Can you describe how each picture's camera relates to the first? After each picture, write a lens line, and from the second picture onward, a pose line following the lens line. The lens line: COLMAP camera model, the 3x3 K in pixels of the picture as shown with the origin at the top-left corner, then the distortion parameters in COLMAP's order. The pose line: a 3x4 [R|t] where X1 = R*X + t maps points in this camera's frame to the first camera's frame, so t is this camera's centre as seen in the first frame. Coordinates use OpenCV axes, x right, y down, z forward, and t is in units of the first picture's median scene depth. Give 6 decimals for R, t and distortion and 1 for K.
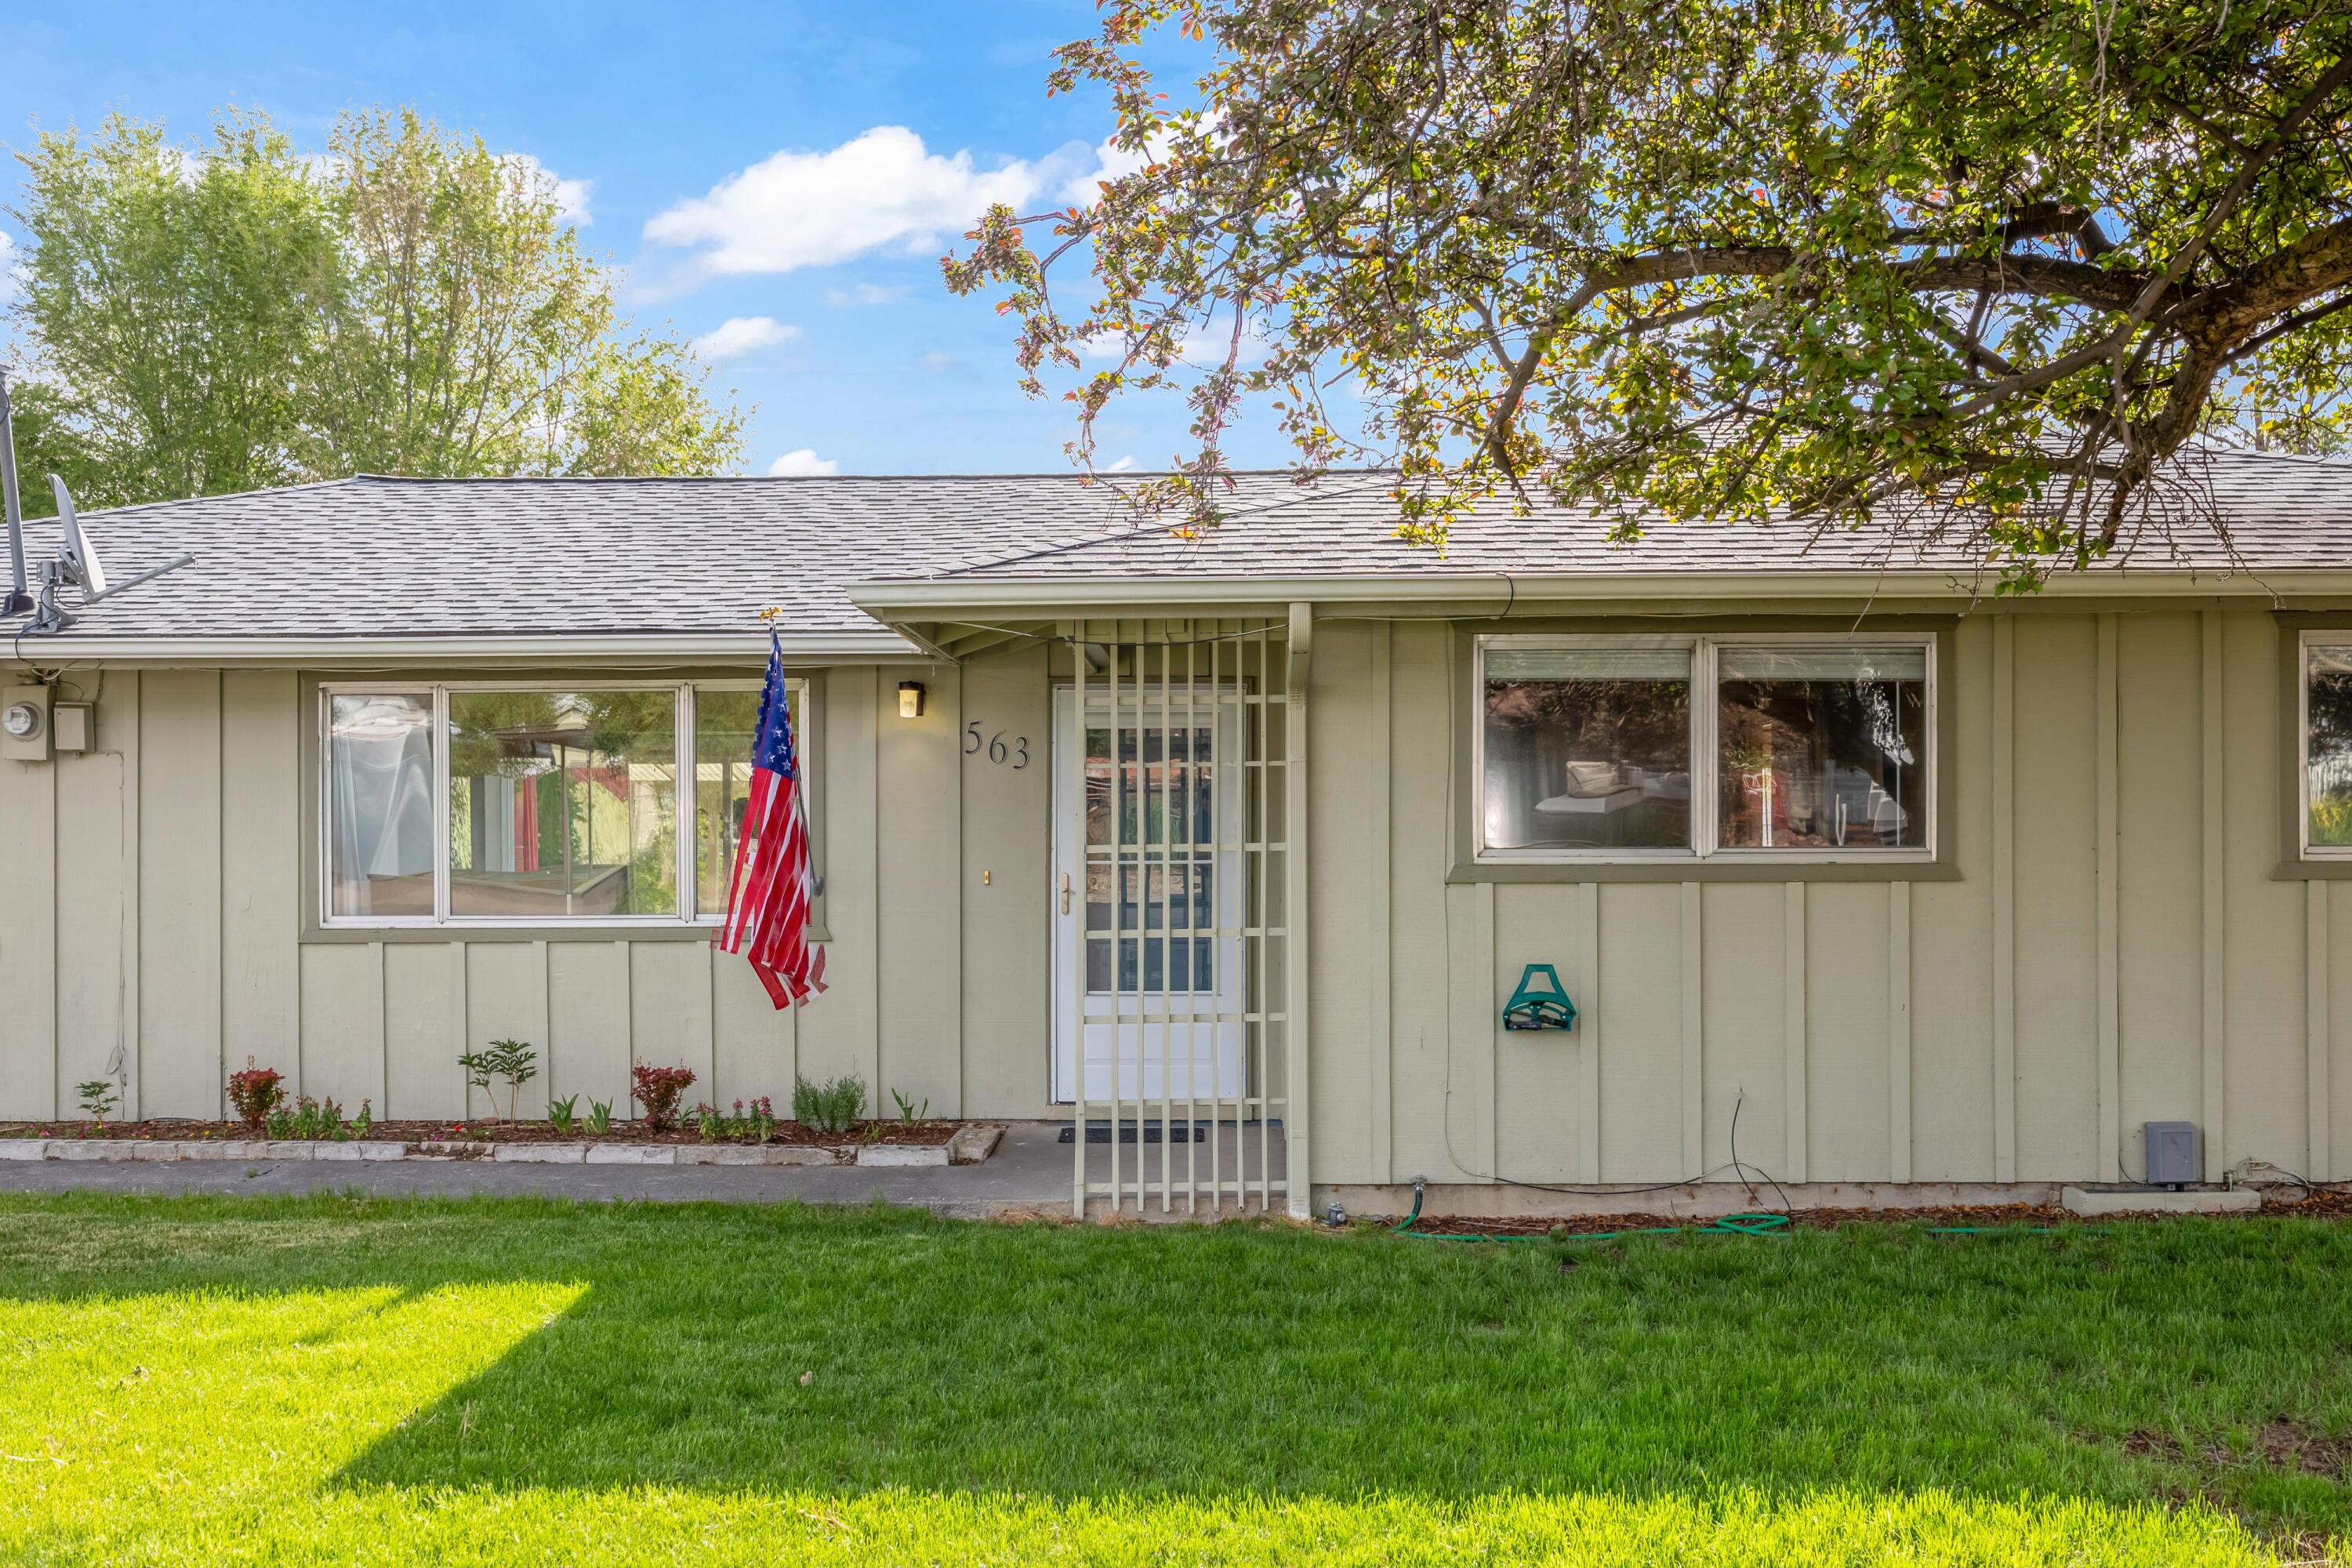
lens RADIAL K [[2296.5, 0, 1178.0], [0, 2296.5, 800.8], [0, 0, 1]] dist [-0.007404, 0.000000]
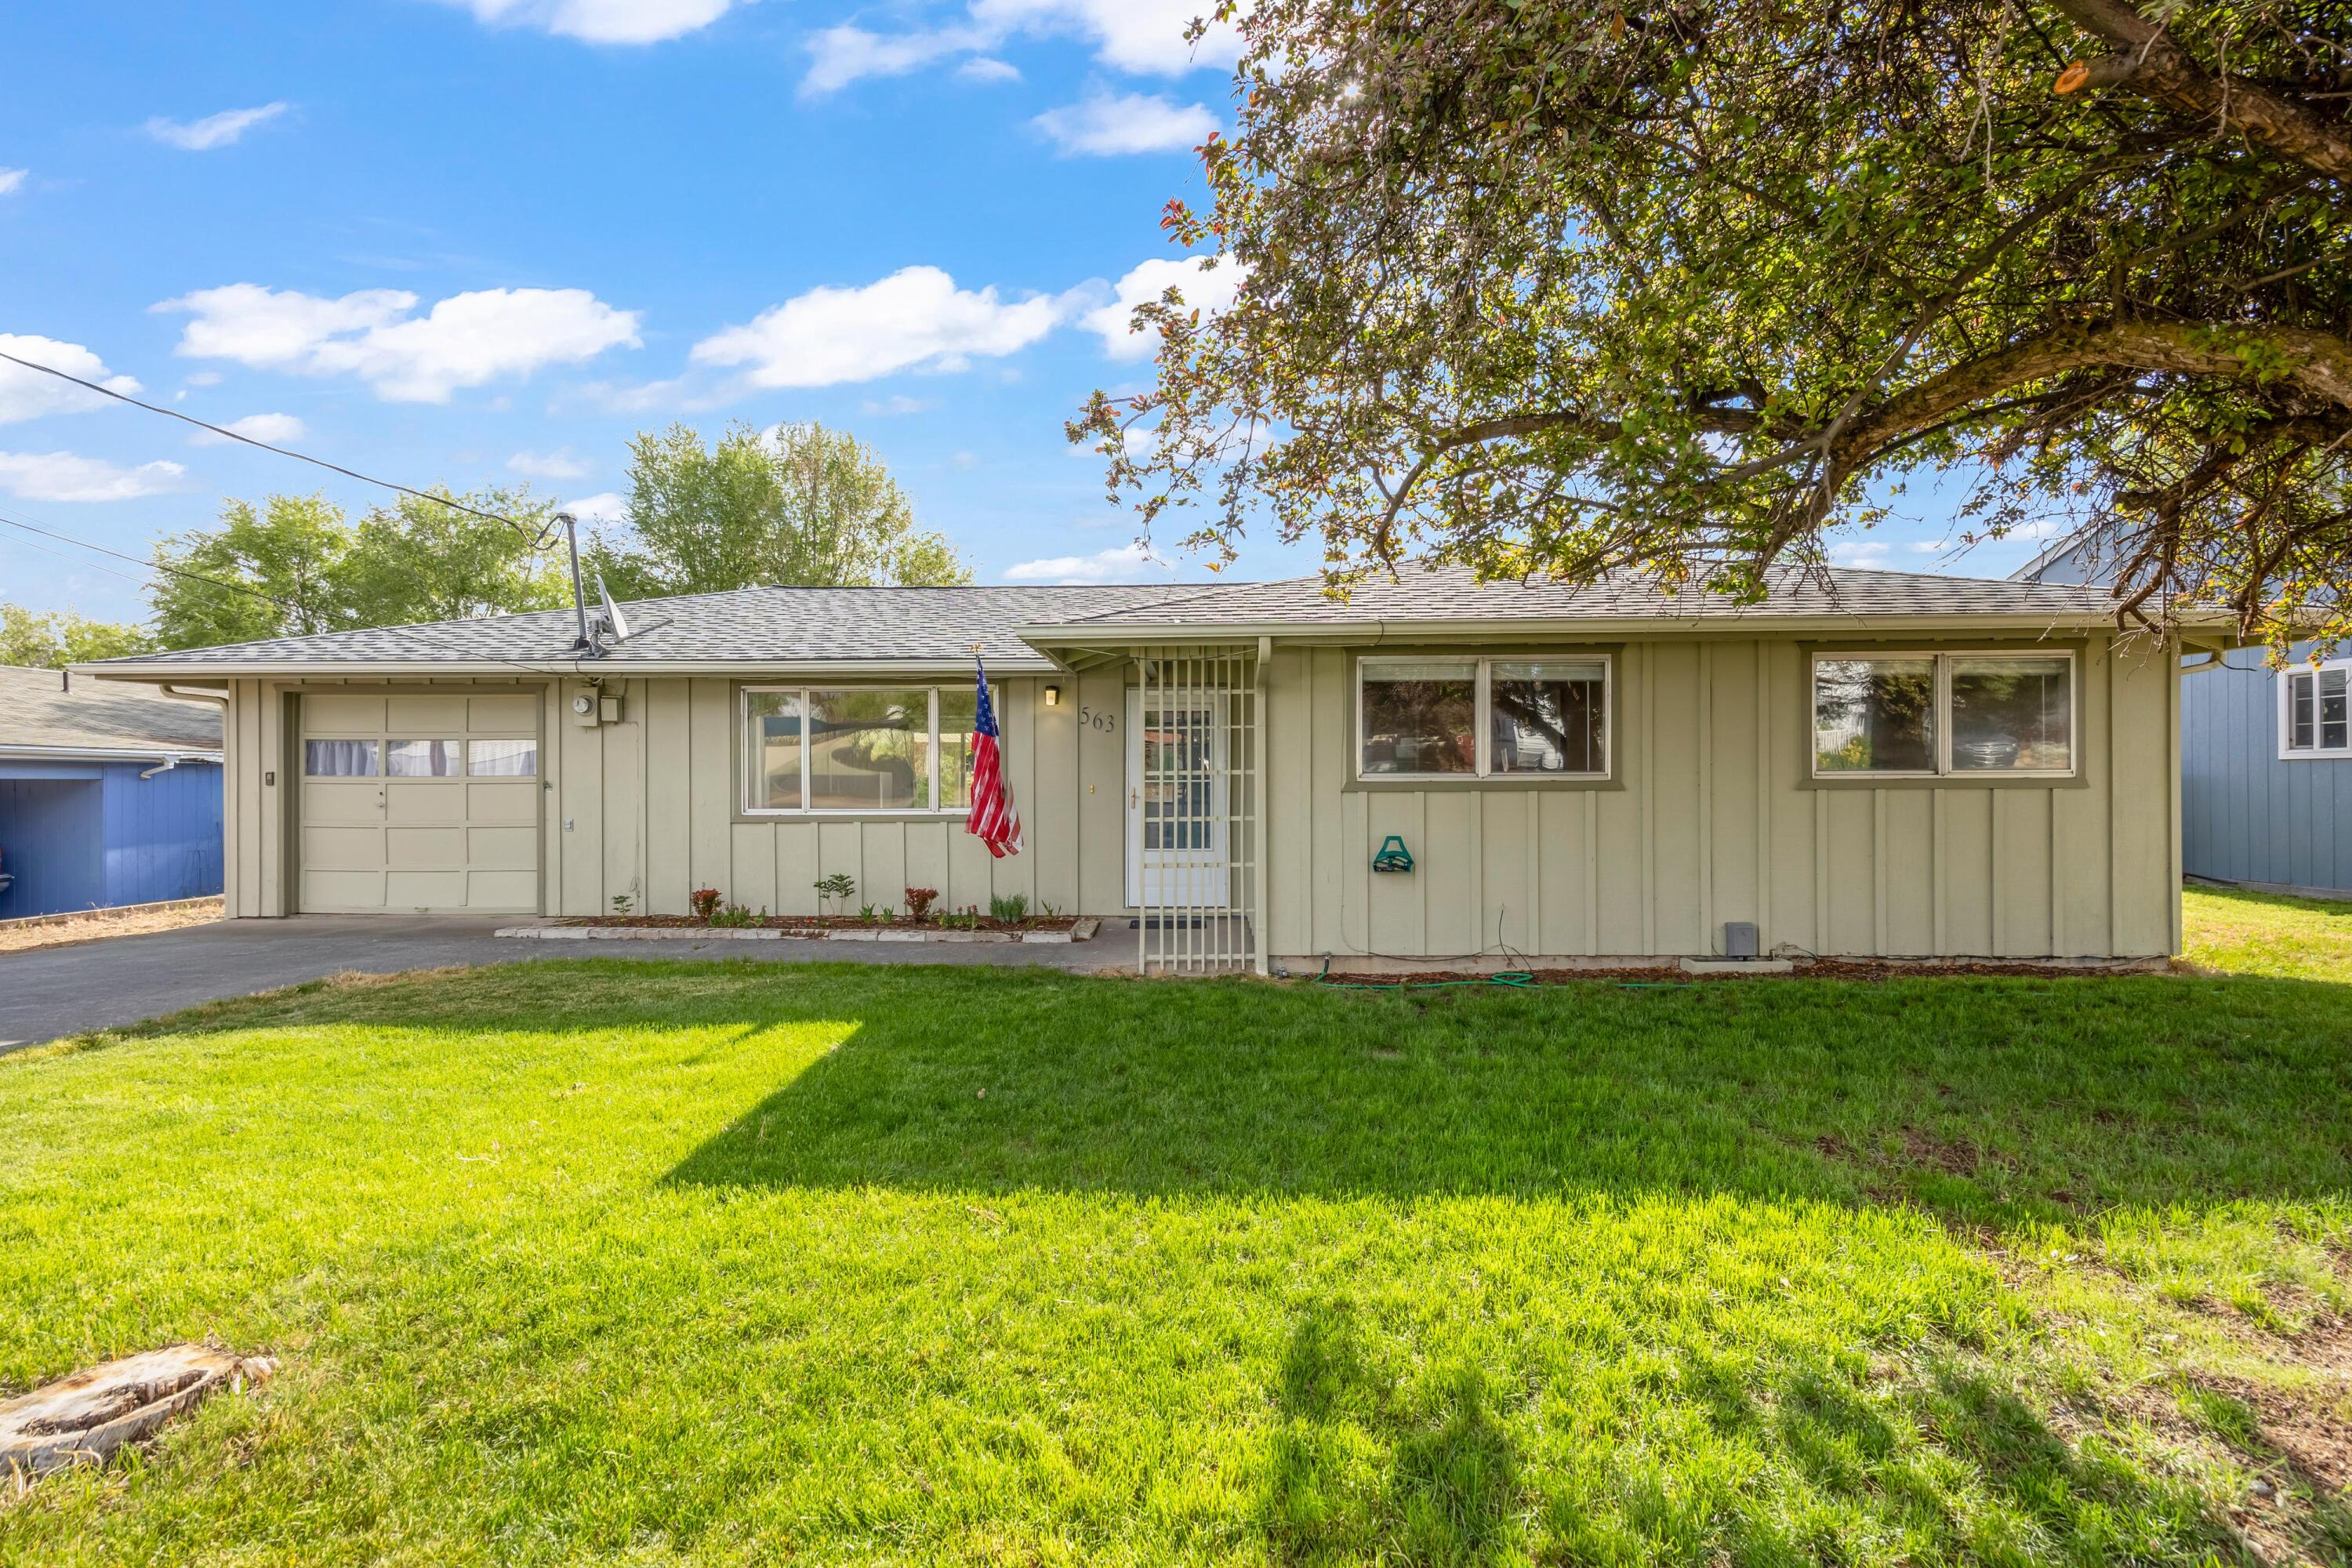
lens RADIAL K [[1081.0, 0, 1176.2], [0, 1081.0, 790.8], [0, 0, 1]] dist [0.005658, -0.000304]
pose [[0.999984, 0.001019, -0.005545, -0.011269], [-0.000827, 0.999409, 0.034362, 0.005817], [0.005577, -0.034357, 0.999394, 0.139765]]
